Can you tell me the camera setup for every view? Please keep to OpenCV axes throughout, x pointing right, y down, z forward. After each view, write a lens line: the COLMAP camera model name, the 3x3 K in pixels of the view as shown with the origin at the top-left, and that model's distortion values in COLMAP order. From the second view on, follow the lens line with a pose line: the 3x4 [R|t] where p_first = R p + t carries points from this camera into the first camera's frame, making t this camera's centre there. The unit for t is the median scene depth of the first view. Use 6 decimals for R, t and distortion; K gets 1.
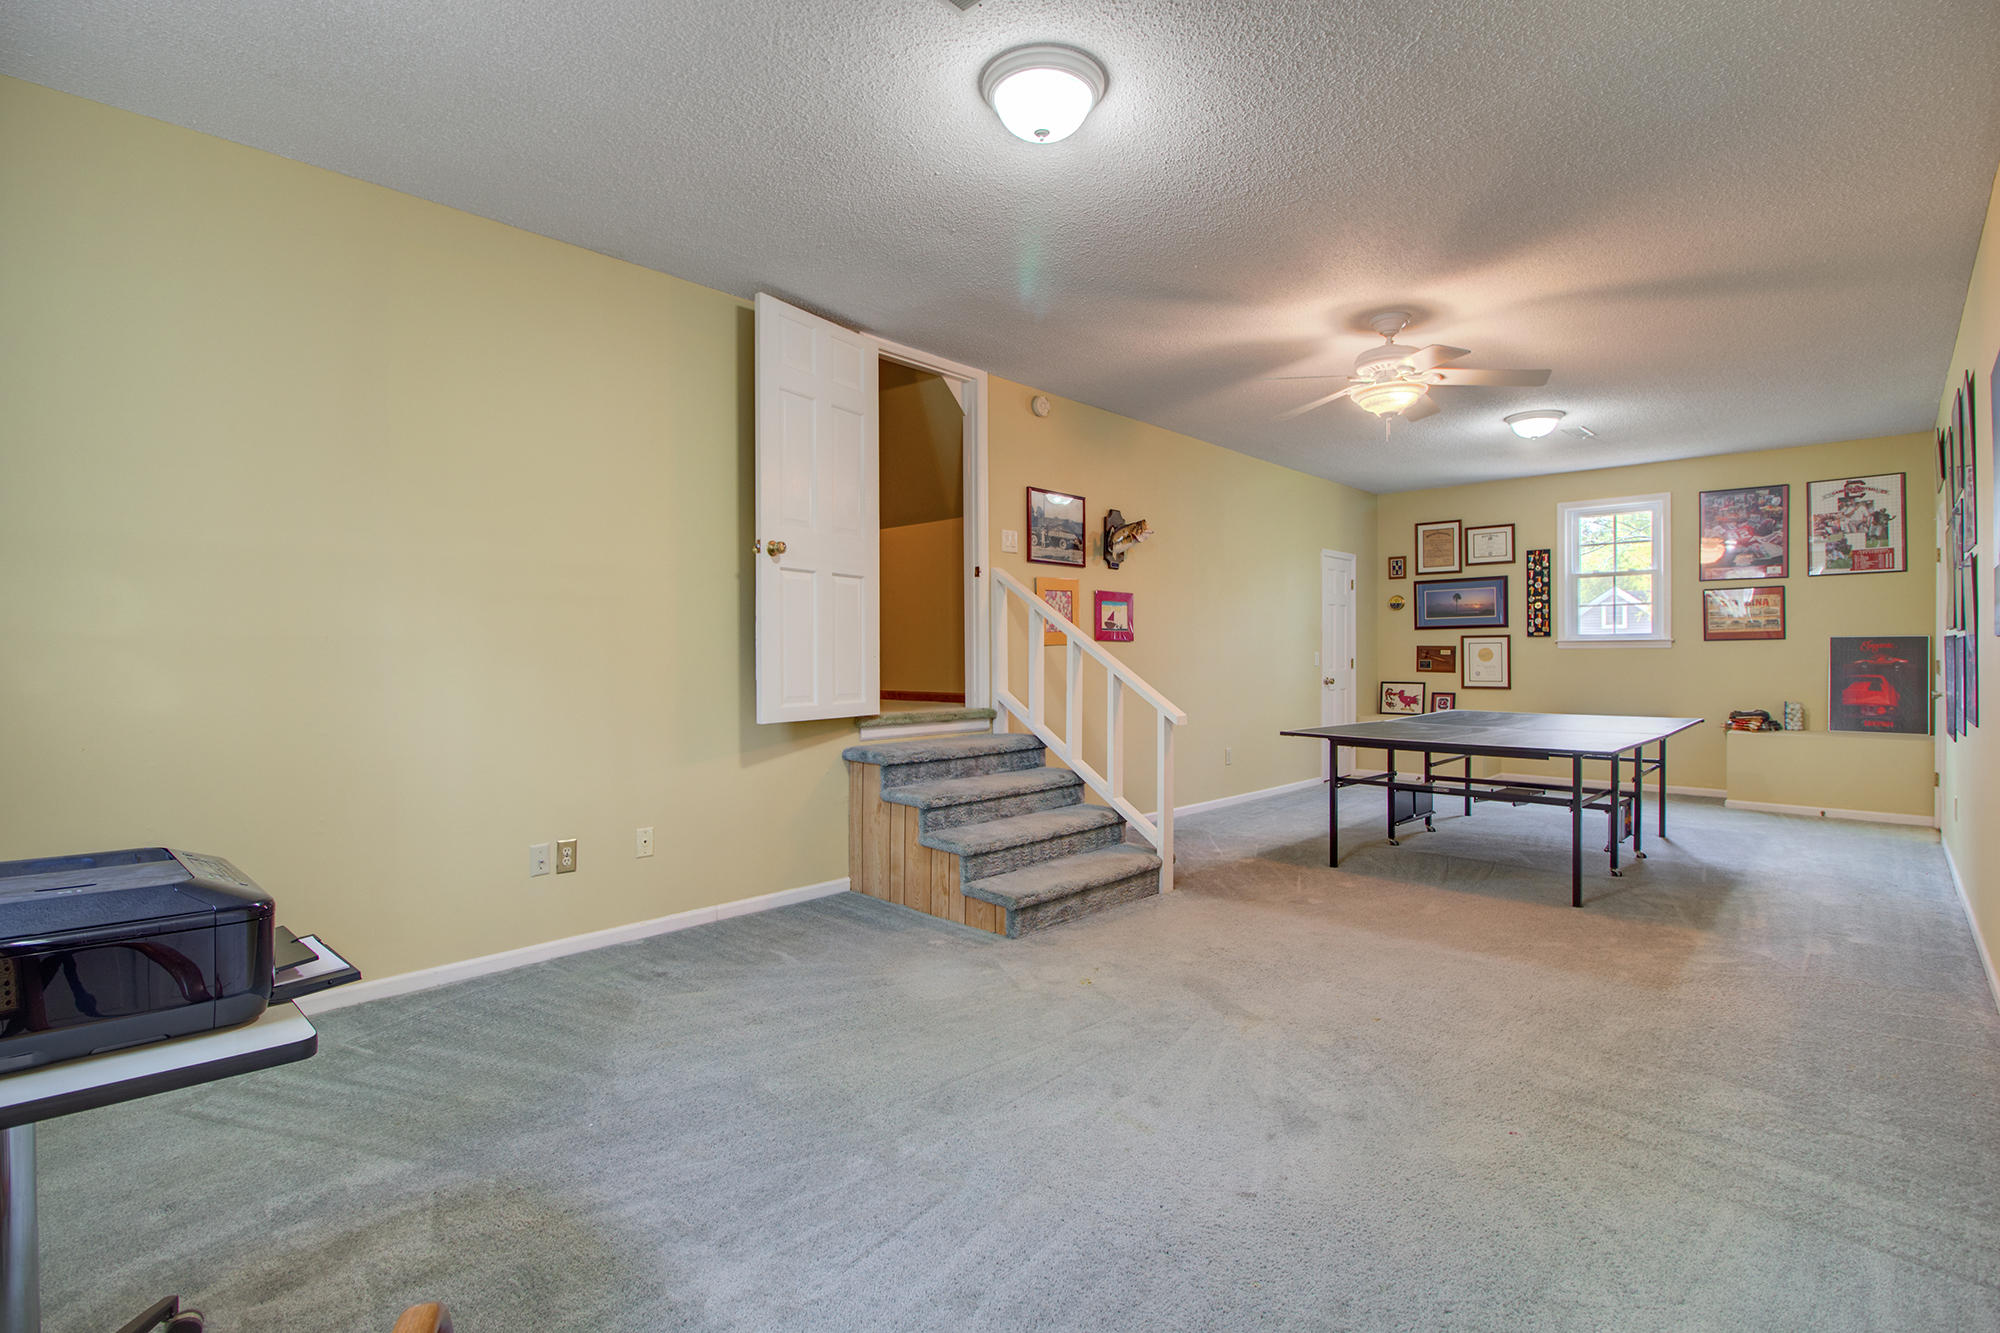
lens RADIAL K [[930.1, 0, 1000.0], [0, 930.1, 666.5], [0, 0, 1]] dist [-0.003210, -0.000613]
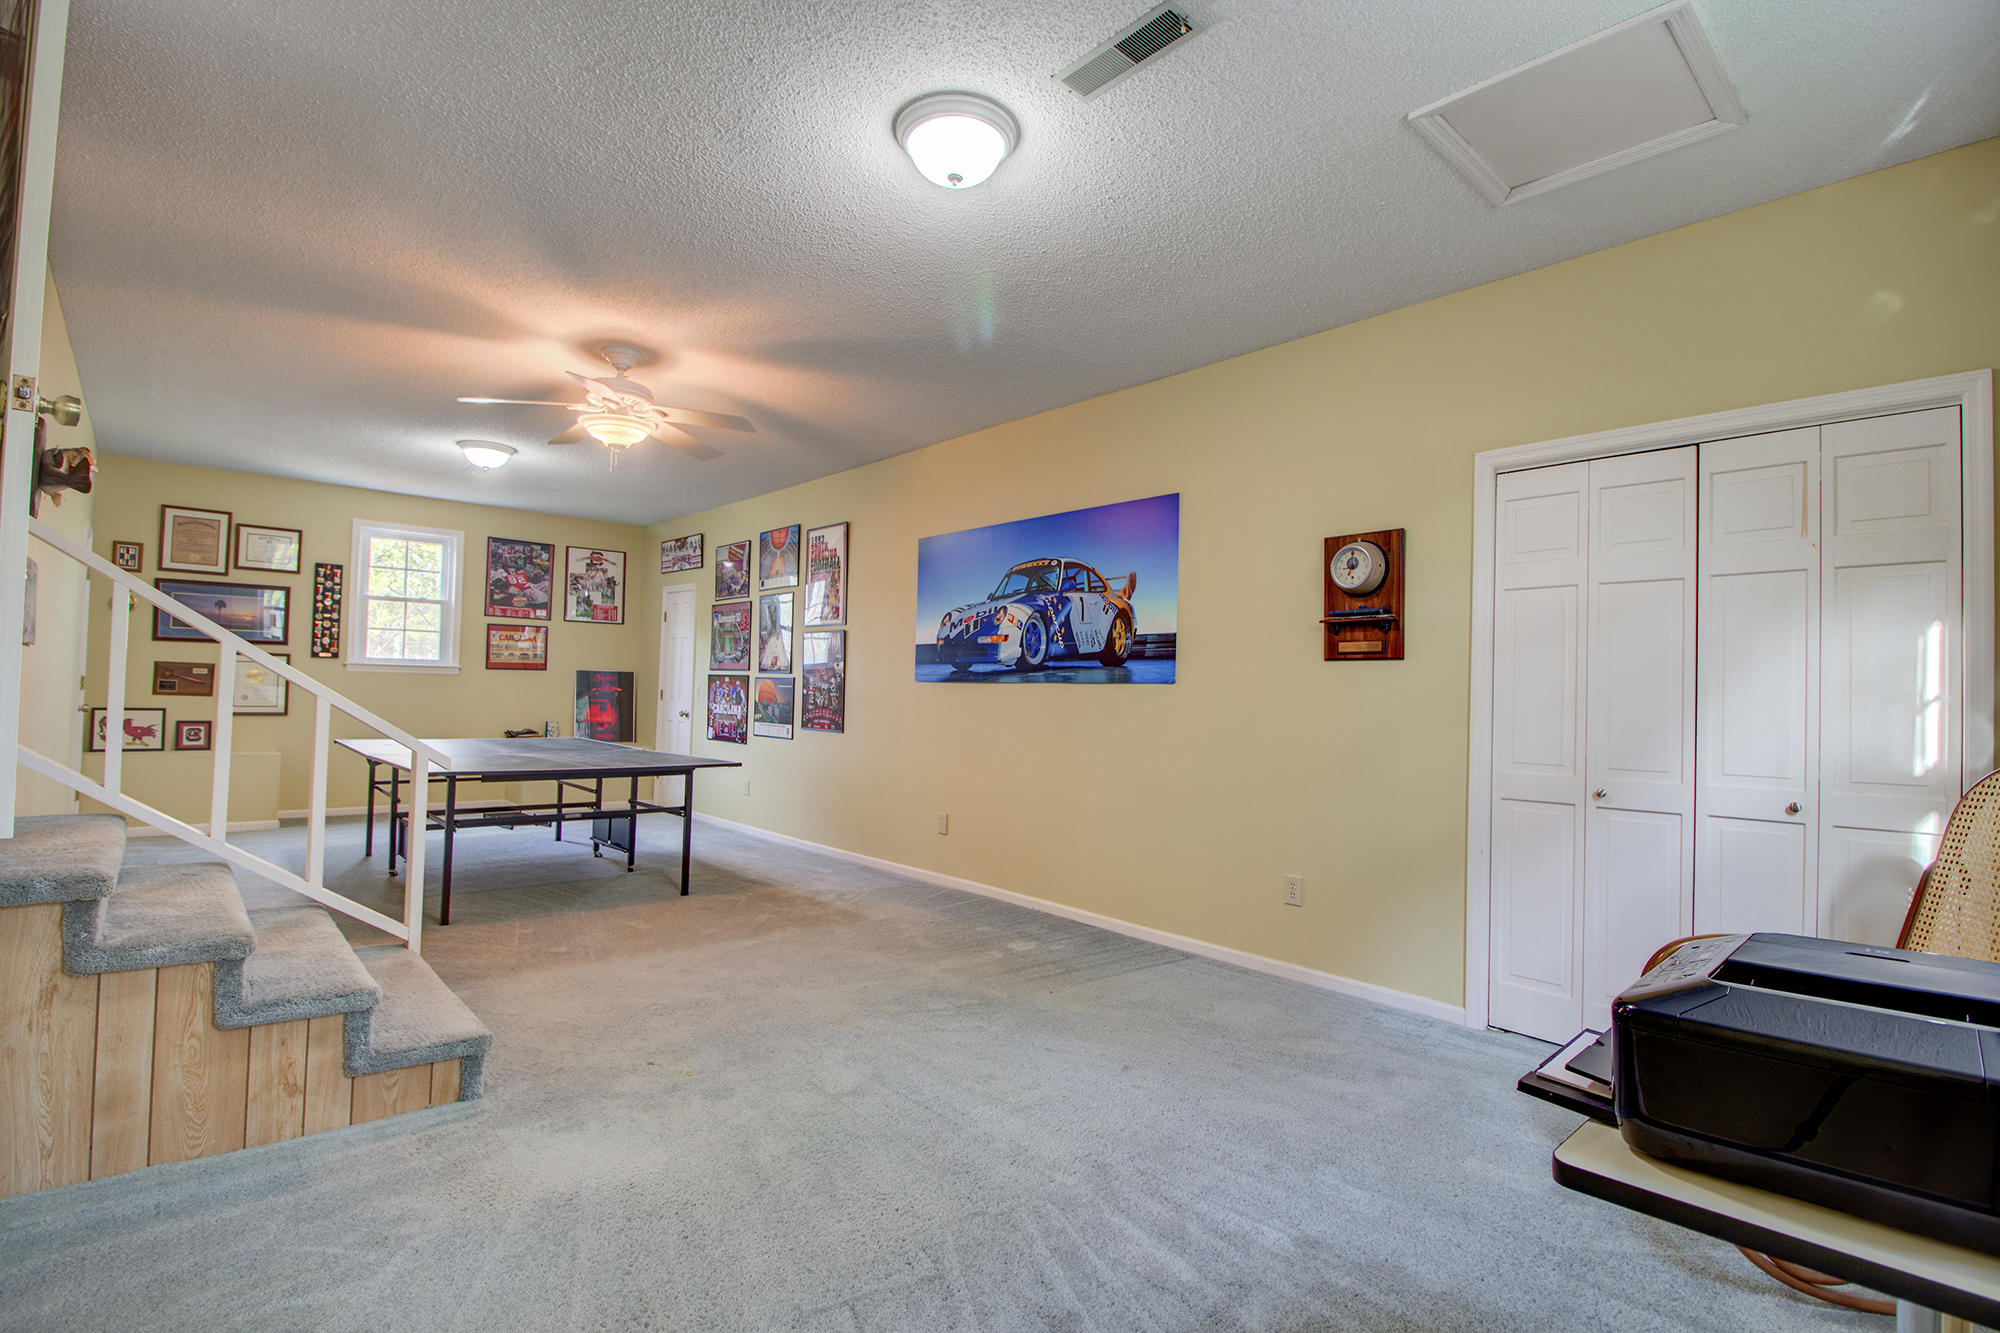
lens RADIAL K [[950.2, 0, 1000.7], [0, 950.2, 687.6], [0, 0, 1]] dist [-0.027673, -0.000262]
pose [[0.072349, 0.009488, 0.997334, -0.349556], [-0.012498, 0.999885, -0.008606, -0.003179], [-0.997301, -0.011842, 0.072459, 0.308772]]
